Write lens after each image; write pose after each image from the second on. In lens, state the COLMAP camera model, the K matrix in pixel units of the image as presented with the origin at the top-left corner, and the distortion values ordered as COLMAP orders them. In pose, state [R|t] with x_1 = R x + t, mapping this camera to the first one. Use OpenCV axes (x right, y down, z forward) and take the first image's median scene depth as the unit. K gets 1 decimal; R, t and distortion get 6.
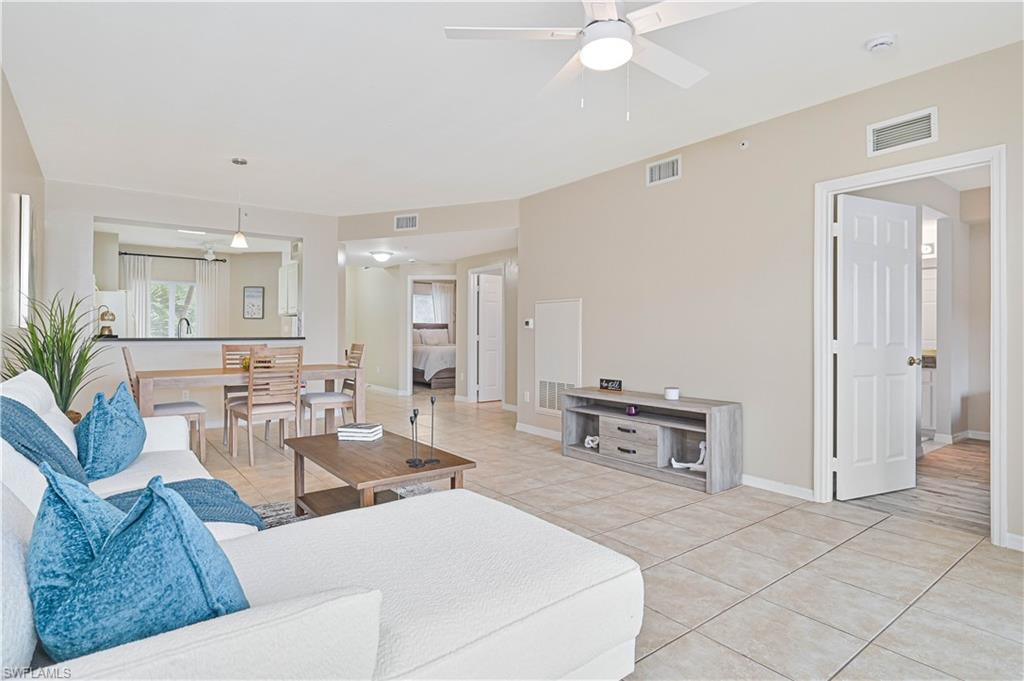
lens RADIAL K [[535.8, 0, 512.0], [0, 535.8, 330.4], [0, 0, 1]] dist [0.003680, 0.000622]
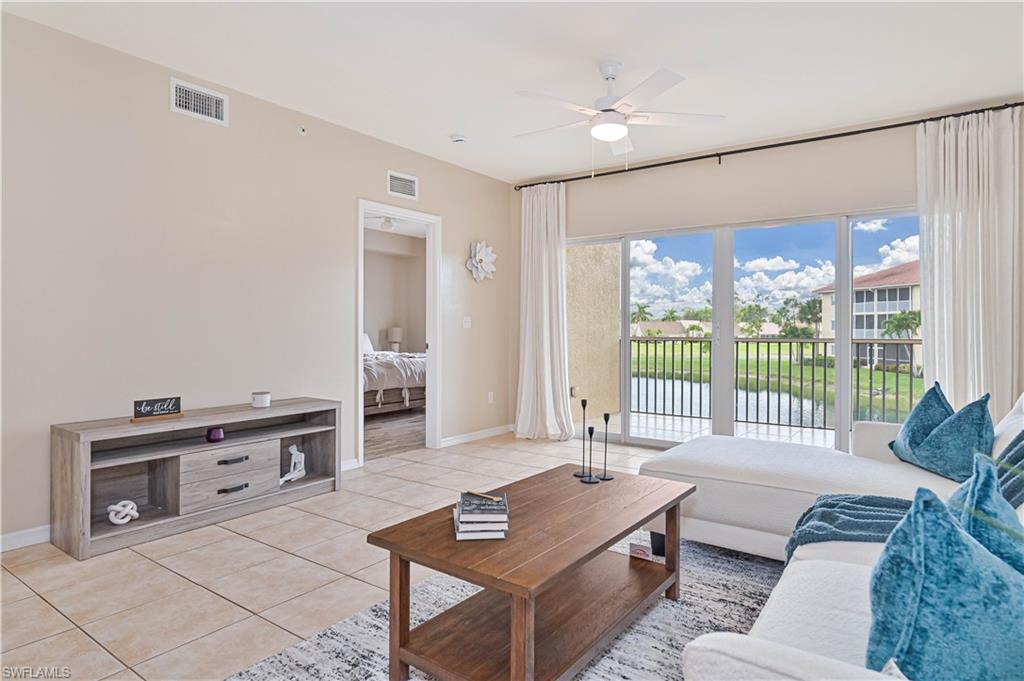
lens RADIAL K [[587.6, 0, 510.3], [0, 587.6, 330.3], [0, 0, 1]] dist [-0.002437, -0.000254]
pose [[-0.279958, -0.007824, 0.959980, -0.628217], [-0.008238, 0.999950, 0.005747, 0.004355], [-0.959977, -0.006299, -0.280008, 0.847574]]
